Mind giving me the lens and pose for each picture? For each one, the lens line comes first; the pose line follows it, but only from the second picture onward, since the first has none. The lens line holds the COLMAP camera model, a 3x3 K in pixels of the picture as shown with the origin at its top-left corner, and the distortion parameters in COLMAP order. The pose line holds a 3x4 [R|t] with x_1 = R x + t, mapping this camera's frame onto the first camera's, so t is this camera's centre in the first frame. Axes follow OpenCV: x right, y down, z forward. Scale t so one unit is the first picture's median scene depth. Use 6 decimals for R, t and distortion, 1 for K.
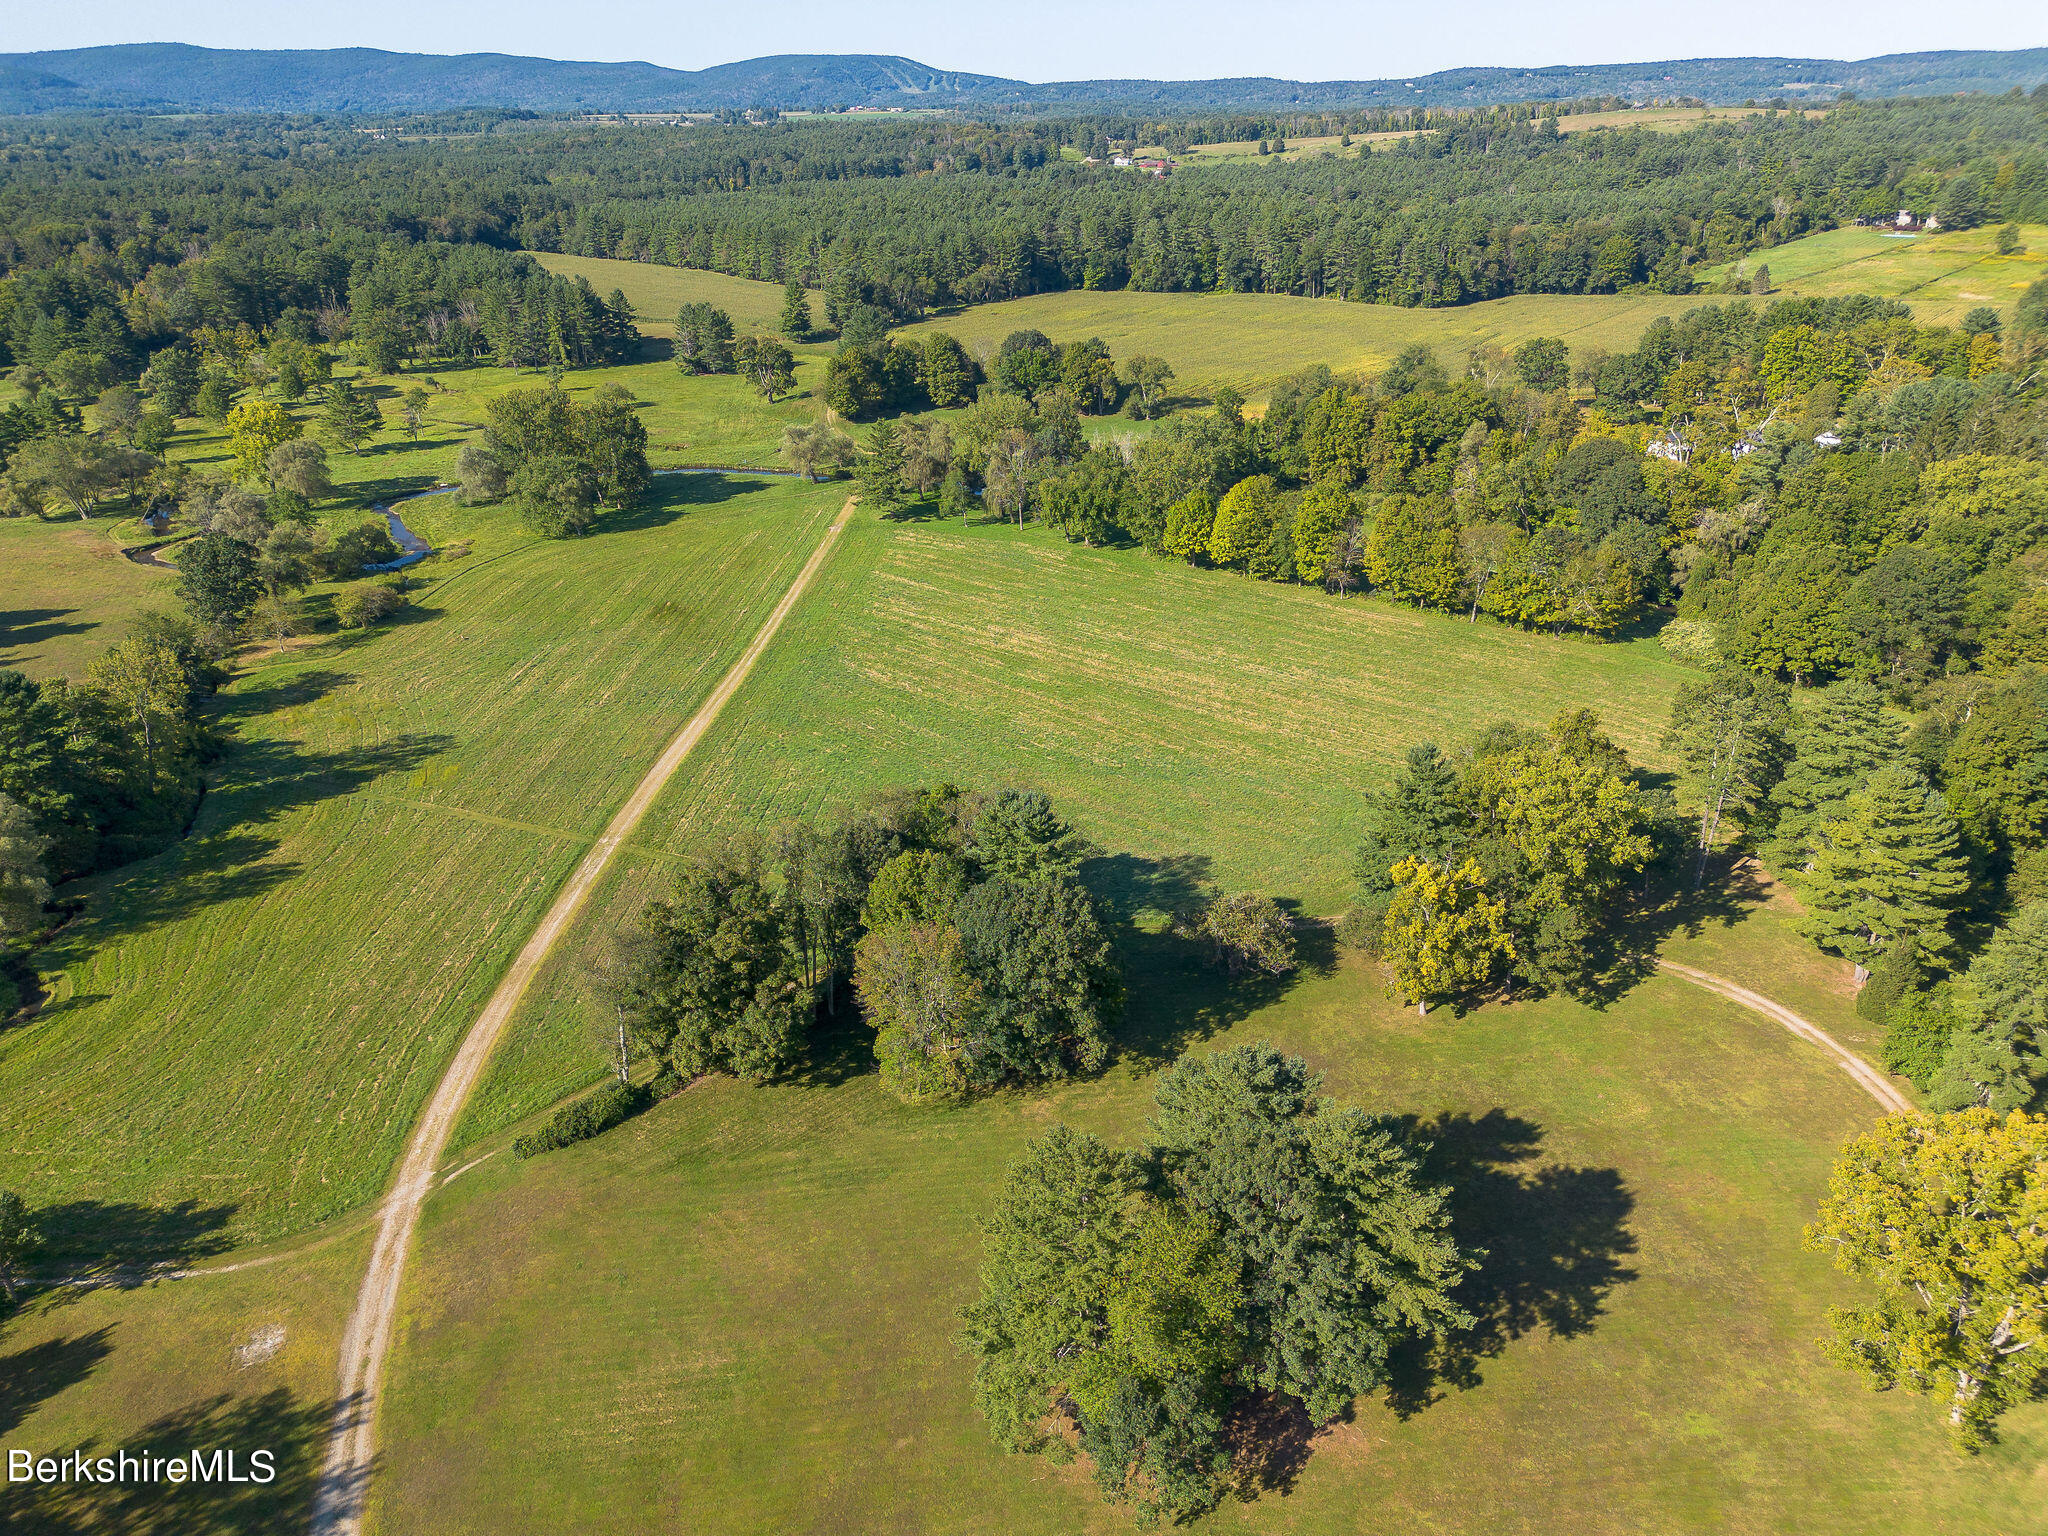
lens RADIAL K [[1440.1, 0, 1020.8], [0, 1440.1, 778.4], [0, 0, 1]] dist [0.072116, -0.057513]
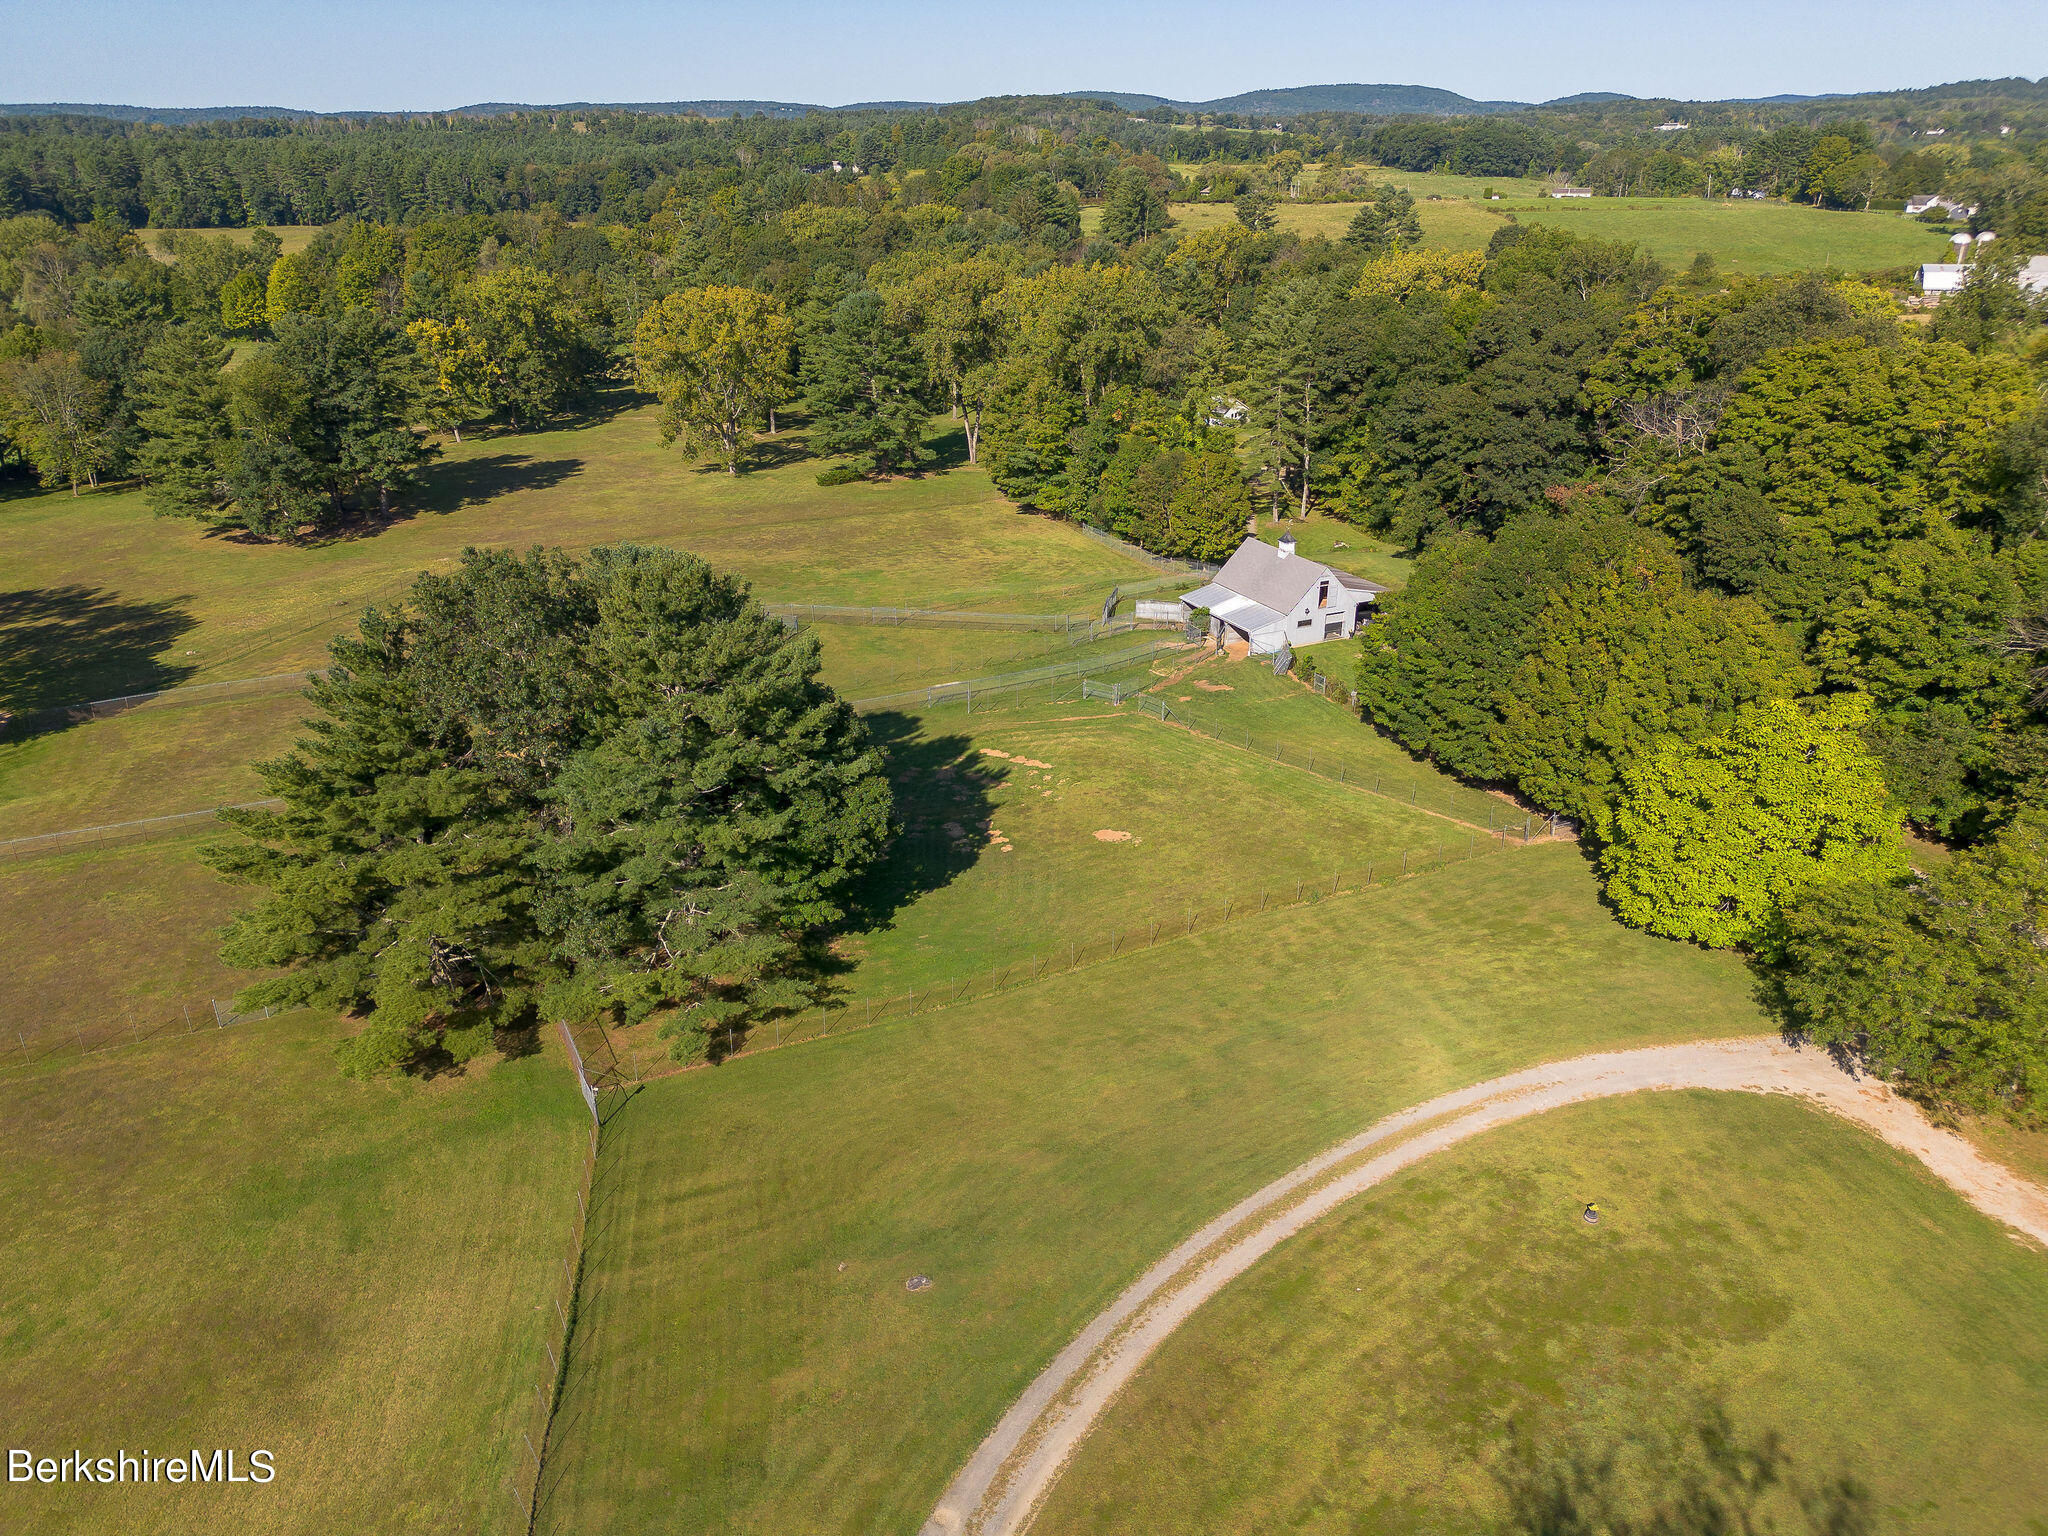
lens RADIAL K [[1440.1, 0, 1012.2], [0, 1440.1, 766.4], [0, 0, 1]] dist [0.072116, -0.057513]
pose [[0.837253, -0.214567, 0.502960, -0.021329], [0.229901, 0.972680, 0.032248, 0.159788], [-0.496138, 0.088631, 0.863708, -0.157226]]
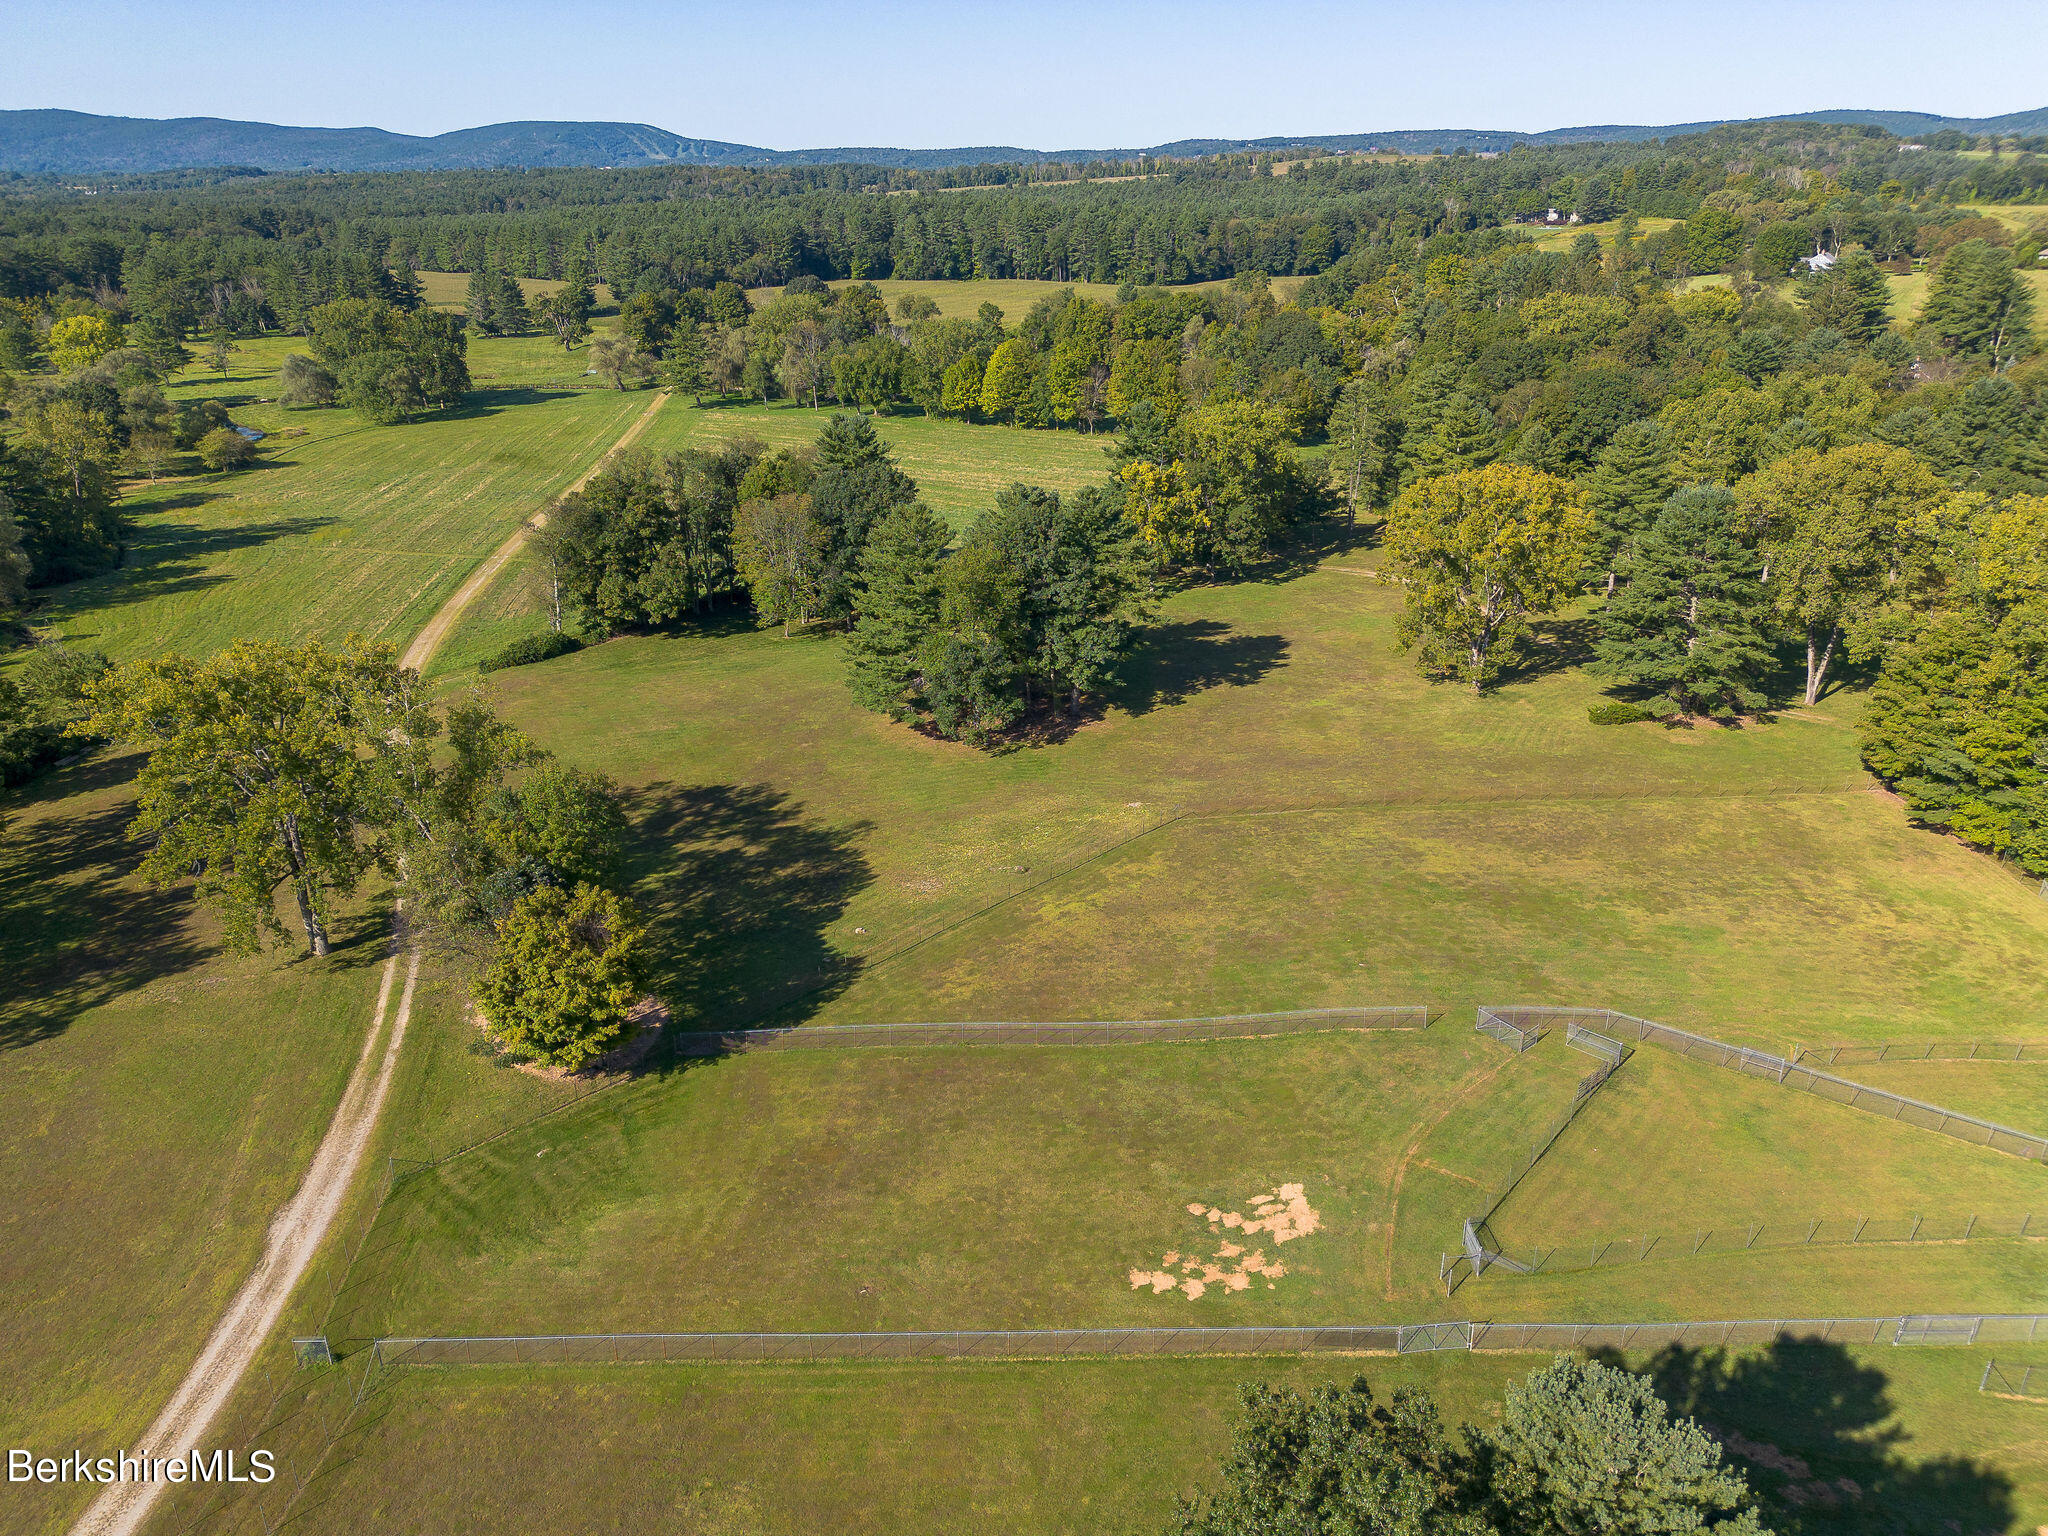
lens RADIAL K [[1440.1, 0, 1021.6], [0, 1440.1, 768.8], [0, 0, 1]] dist [0.072116, -0.057513]
pose [[0.987484, -0.060468, 0.145670, -0.014753], [0.067140, 0.996888, -0.041320, 0.104728], [-0.142718, 0.050583, 0.988470, -0.088082]]
